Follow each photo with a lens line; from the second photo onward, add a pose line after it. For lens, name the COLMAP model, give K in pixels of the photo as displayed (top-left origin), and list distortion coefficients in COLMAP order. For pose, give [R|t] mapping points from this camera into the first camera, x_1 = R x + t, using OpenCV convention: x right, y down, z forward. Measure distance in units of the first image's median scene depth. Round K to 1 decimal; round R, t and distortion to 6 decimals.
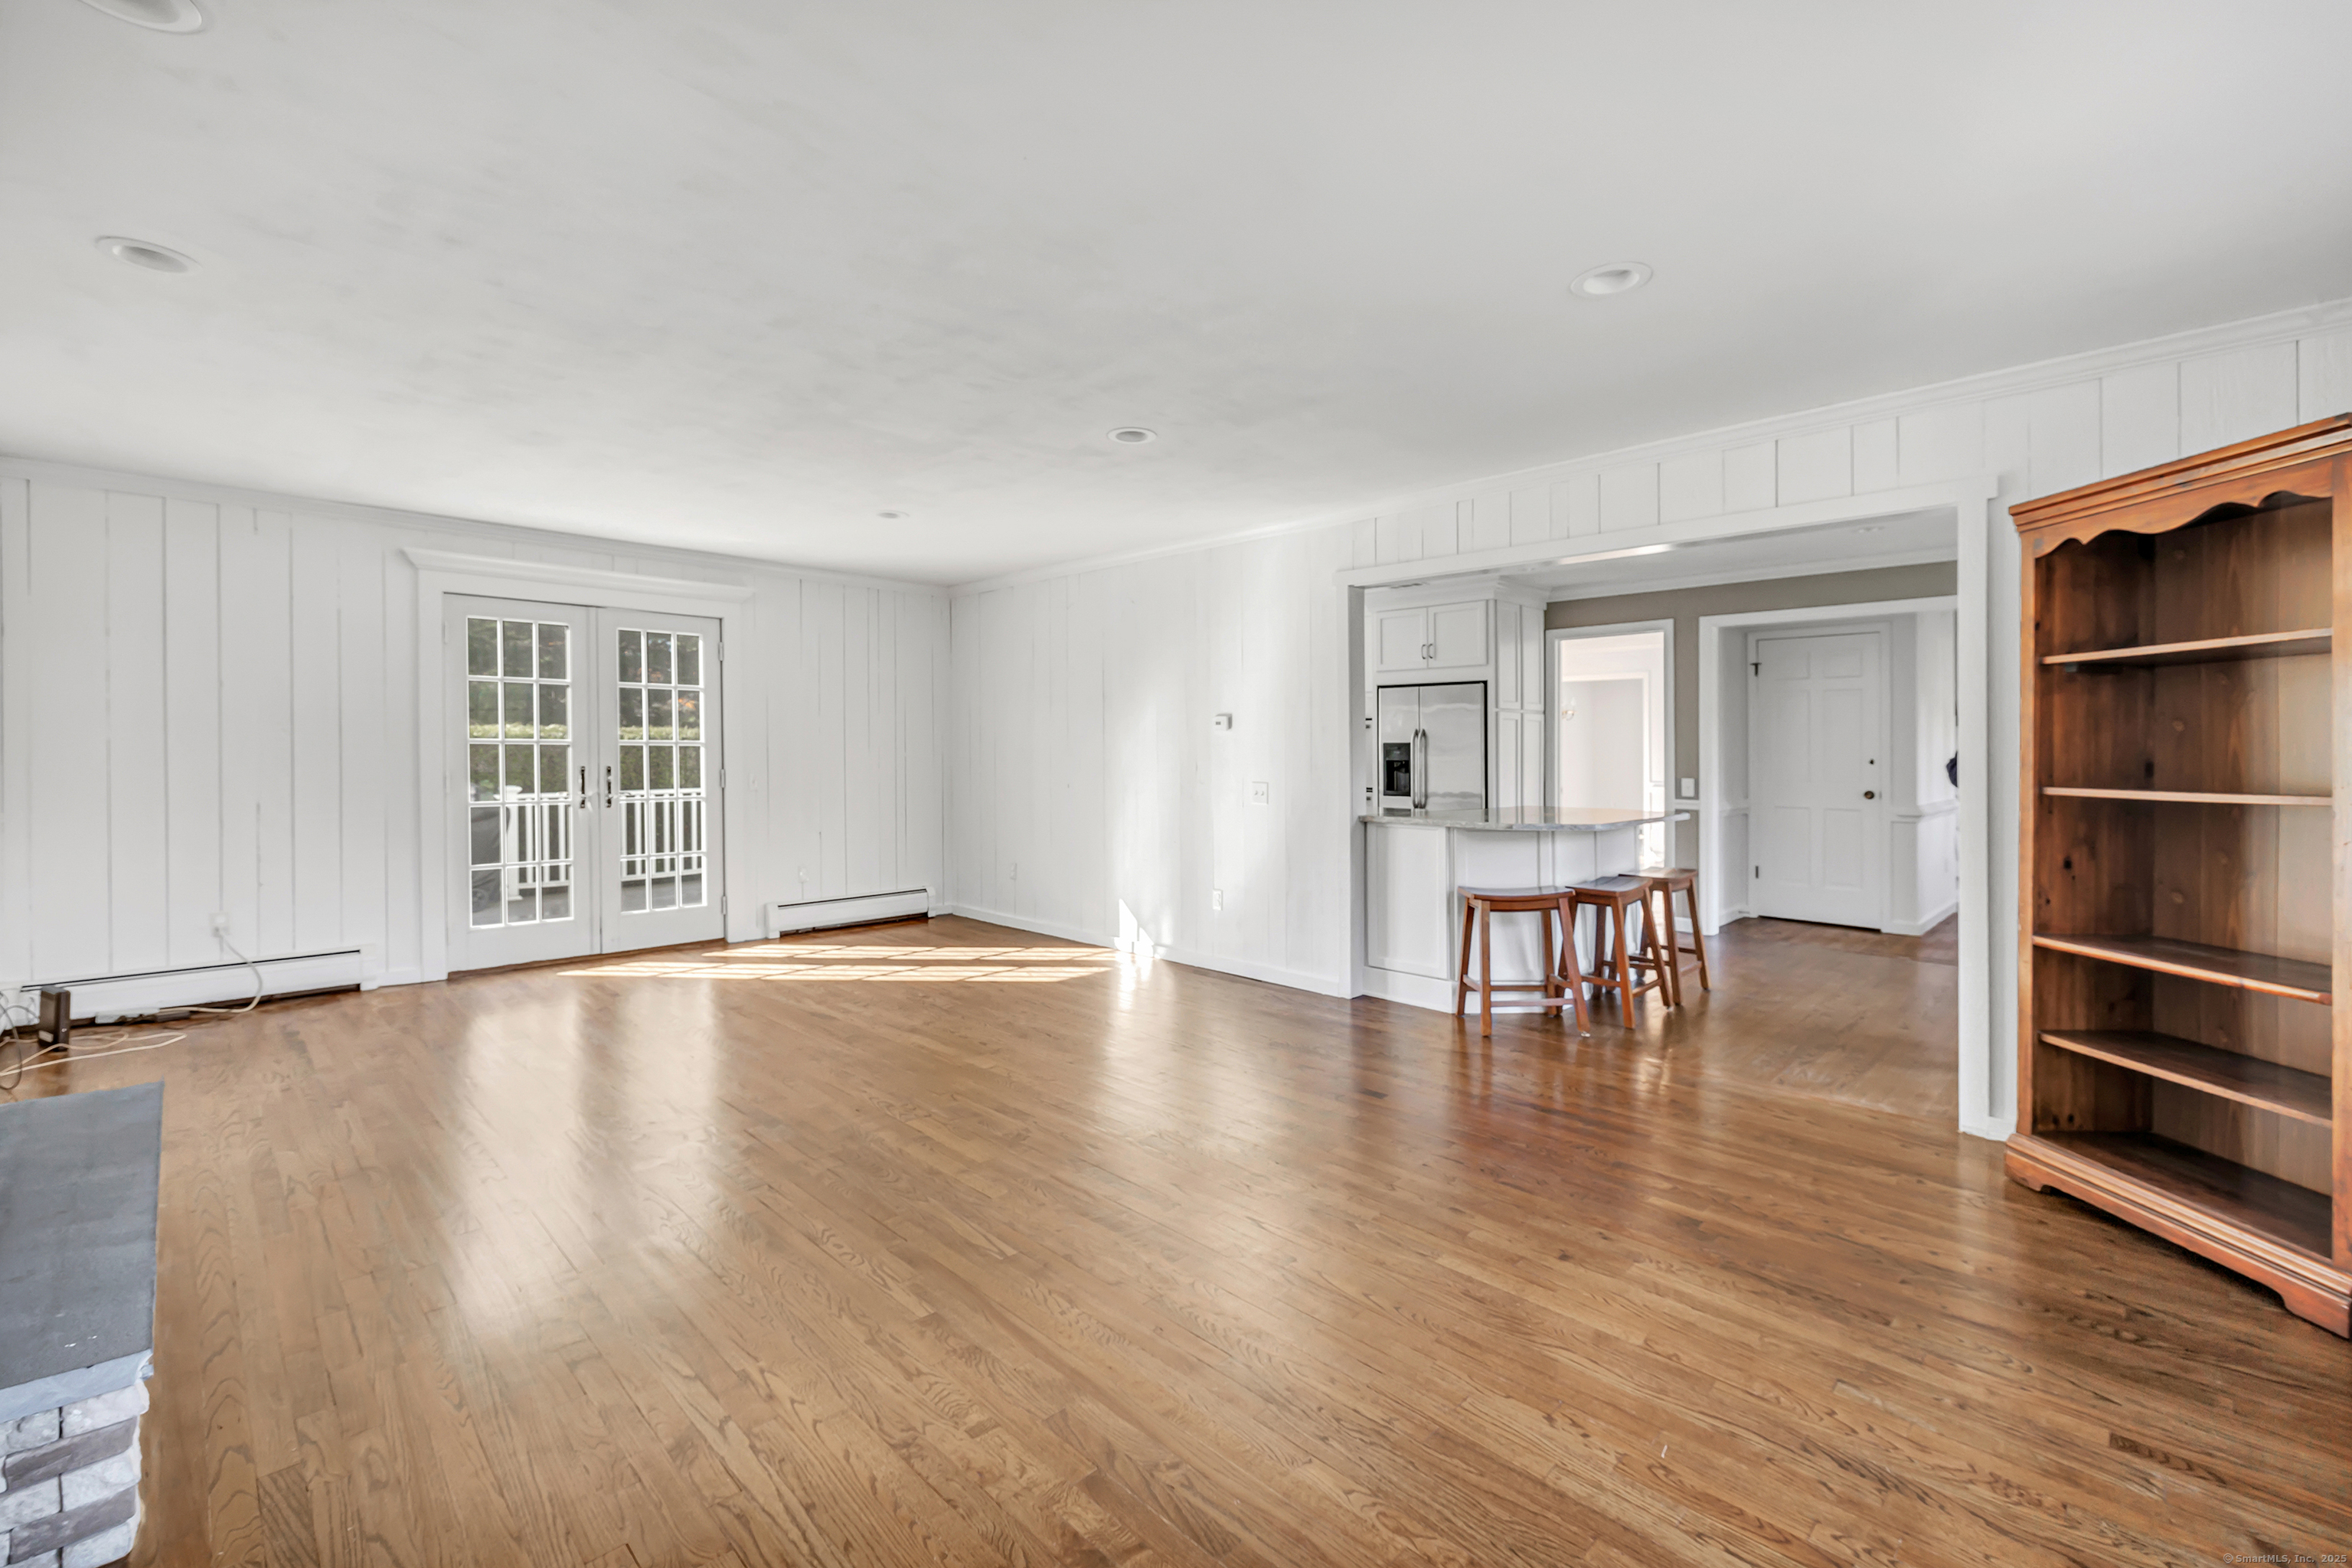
lens RADIAL K [[1020.7, 0, 1171.7], [0, 1020.7, 763.7], [0, 0, 1]] dist [0.000241, 0.000001]
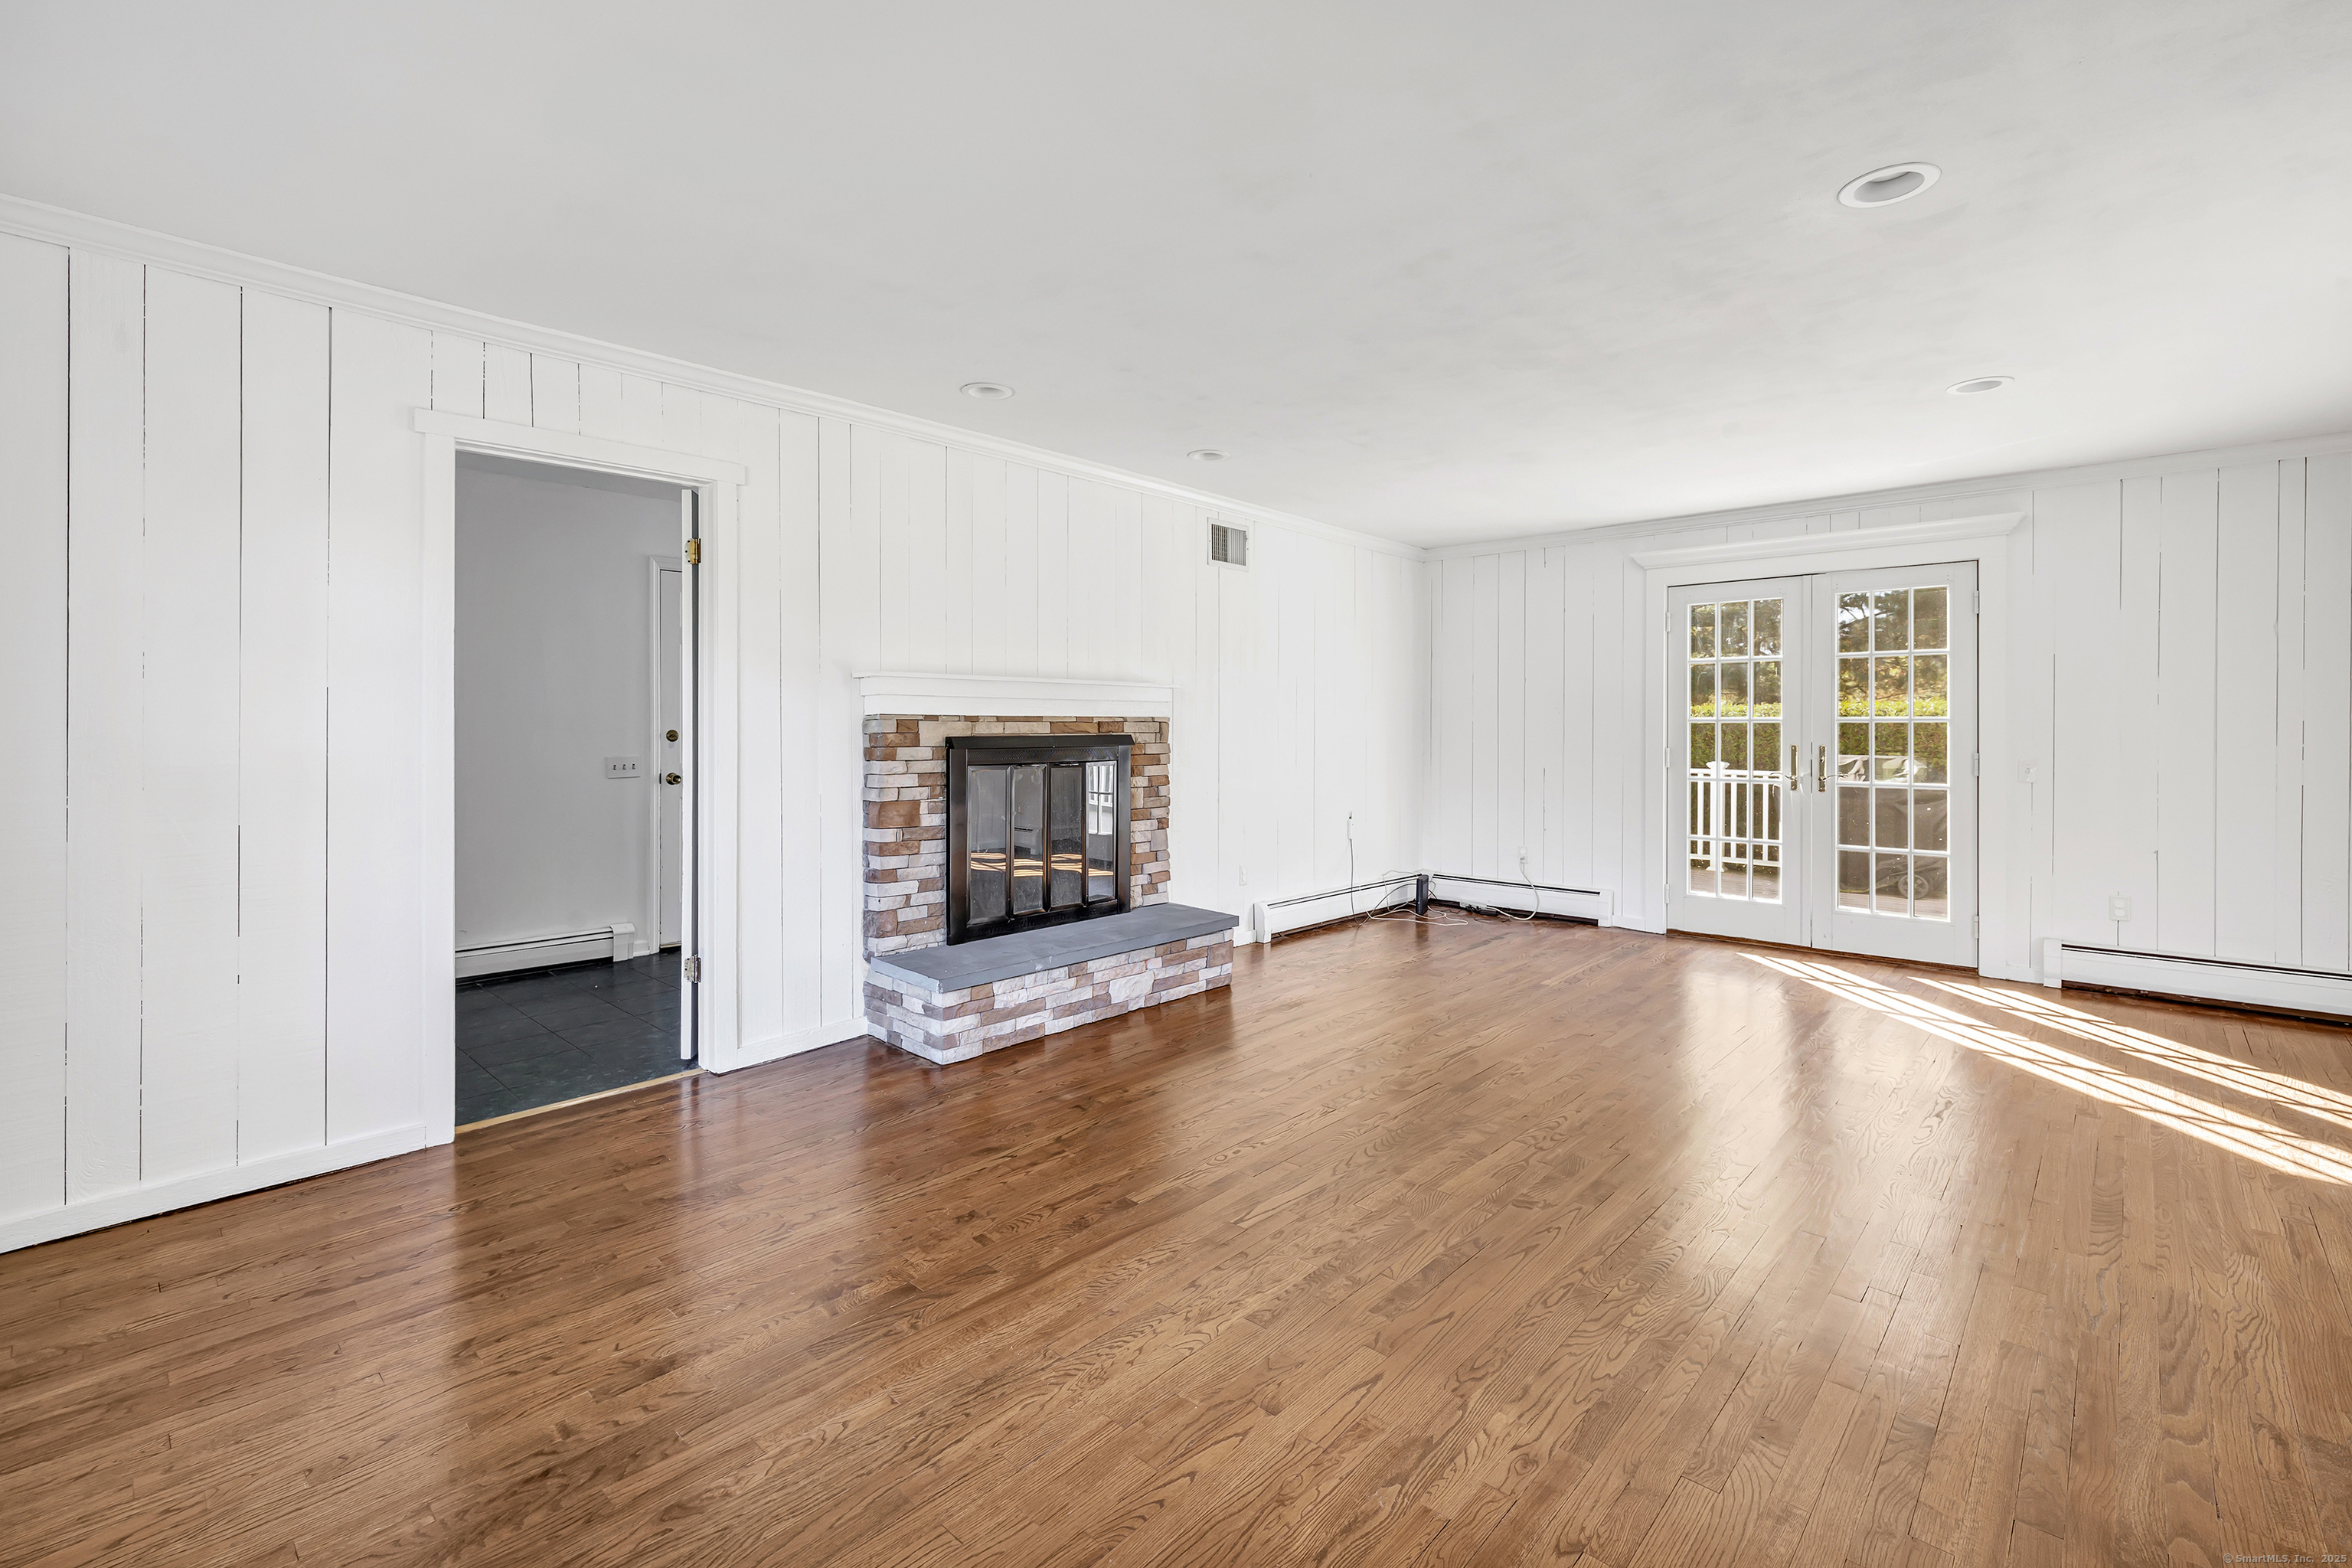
lens RADIAL K [[1020.7, 0, 1137.8], [0, 1020.7, 737.2], [0, 0, 1]] dist [0.000241, 0.000001]
pose [[0.011388, 0.005596, -0.999919, 0.385057], [-0.011943, 0.999914, 0.005460, -0.002605], [0.999864, 0.011880, 0.011454, 0.400917]]
